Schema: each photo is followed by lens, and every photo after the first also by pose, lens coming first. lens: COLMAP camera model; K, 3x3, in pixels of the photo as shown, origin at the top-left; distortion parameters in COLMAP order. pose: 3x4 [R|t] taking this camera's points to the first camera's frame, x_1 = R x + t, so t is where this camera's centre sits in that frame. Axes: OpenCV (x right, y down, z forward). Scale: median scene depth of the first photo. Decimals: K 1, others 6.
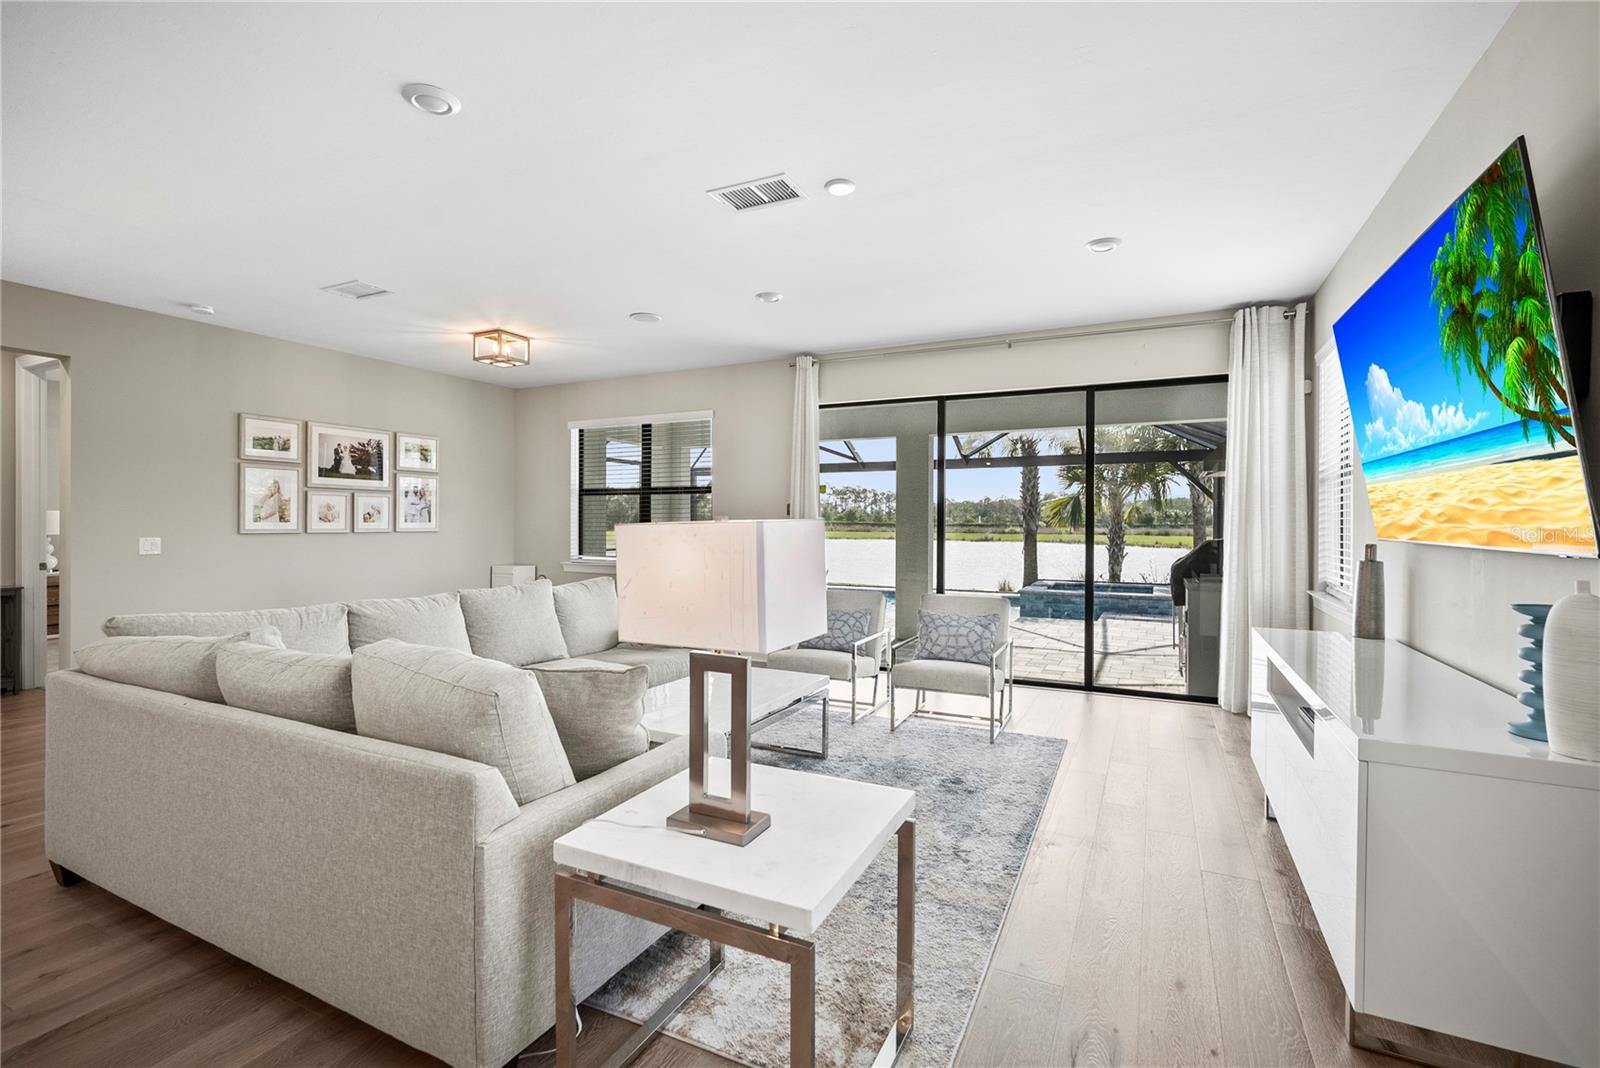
lens RADIAL K [[718.0, 0, 783.1], [0, 718.0, 525.3], [0, 0, 1]] dist [-0.009512, 0.003721]
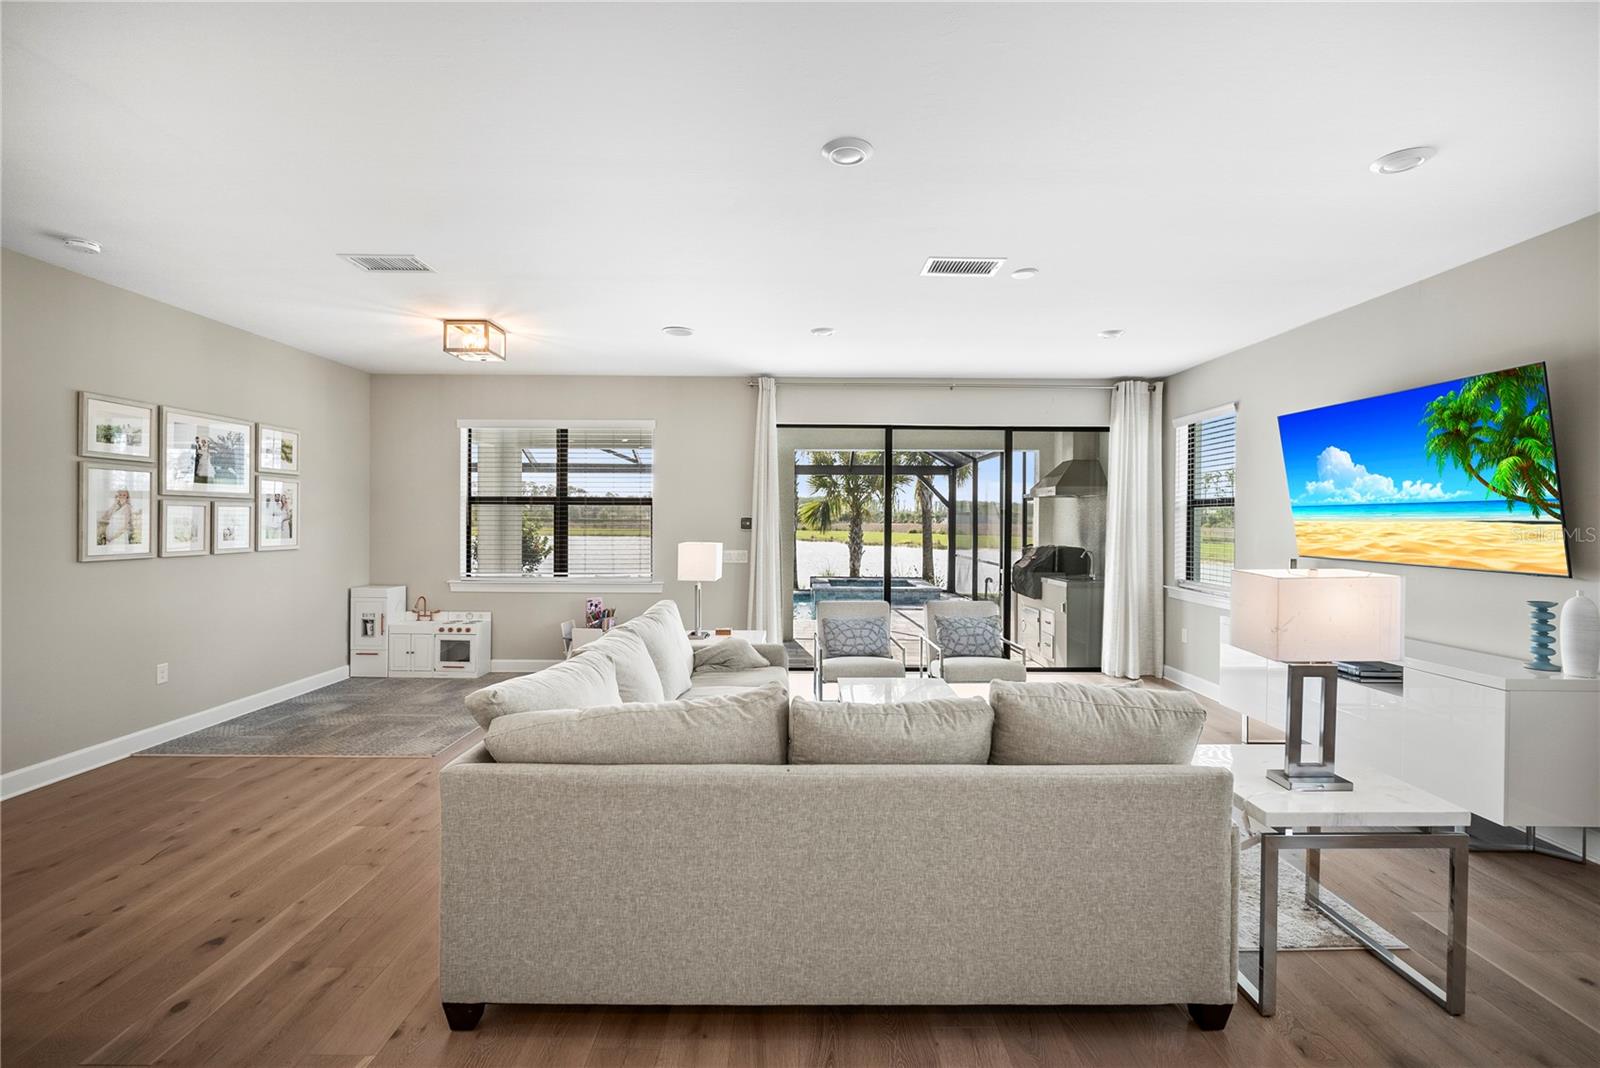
lens RADIAL K [[714.8, 0, 799.3], [0, 714.8, 523.0], [0, 0, 1]] dist [0.001404, 0.001007]
pose [[0.894415, -0.000327, 0.447238, -0.433663], [-0.000163, 0.999999, 0.001056, -0.027196], [-0.447238, -0.001017, 0.894414, 0.048574]]
